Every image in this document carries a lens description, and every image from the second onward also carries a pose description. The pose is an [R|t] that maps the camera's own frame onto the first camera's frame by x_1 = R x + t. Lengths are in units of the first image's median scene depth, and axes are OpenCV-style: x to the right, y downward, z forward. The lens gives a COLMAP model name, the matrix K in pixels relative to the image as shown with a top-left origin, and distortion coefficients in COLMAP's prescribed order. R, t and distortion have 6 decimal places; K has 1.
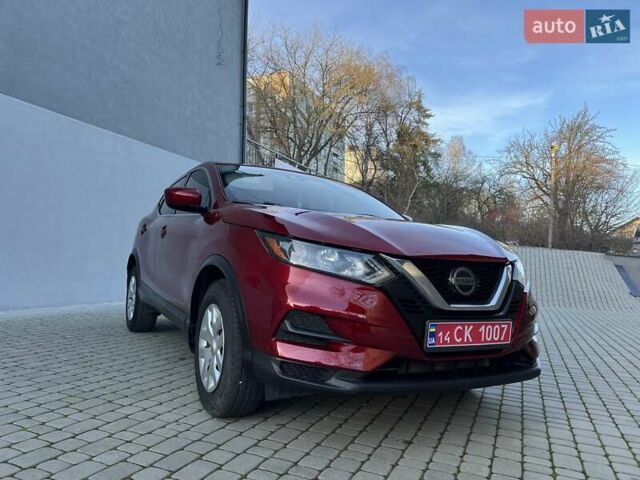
lens RADIAL K [[484.1, 0, 319.8], [0, 484.1, 245.0], [0, 0, 1]] dist [0.043117, -0.047883]
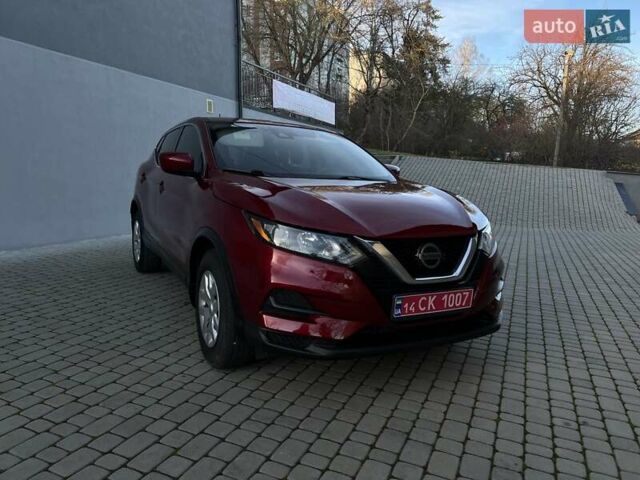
lens RADIAL K [[485.4, 0, 320.0], [0, 485.4, 240.0], [0, 0, 1]] dist [0.044618, -0.049975]
pose [[0.999834, -0.012069, -0.013670, 0.053019], [0.014282, 0.984367, 0.175552, -0.143939], [0.011337, -0.175718, 0.984375, -0.085180]]
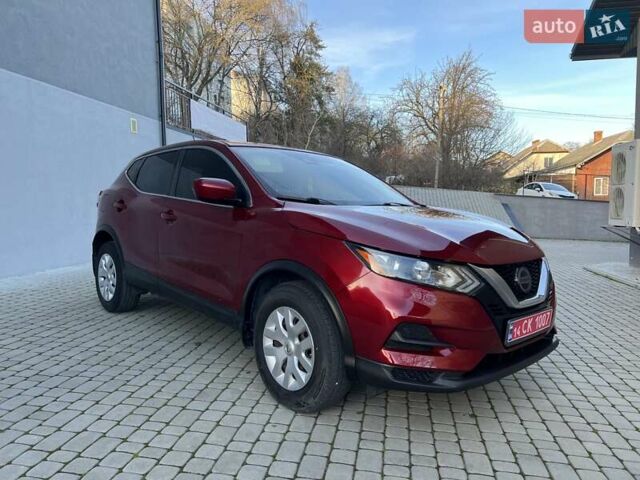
lens RADIAL K [[484.1, 0, 319.8], [0, 484.1, 245.0], [0, 0, 1]] dist [0.043117, -0.047883]
pose [[0.970077, -0.045450, 0.238507, -0.400011], [0.010579, 0.989303, 0.145494, -0.162325], [-0.242568, -0.138617, 0.960180, 0.013765]]
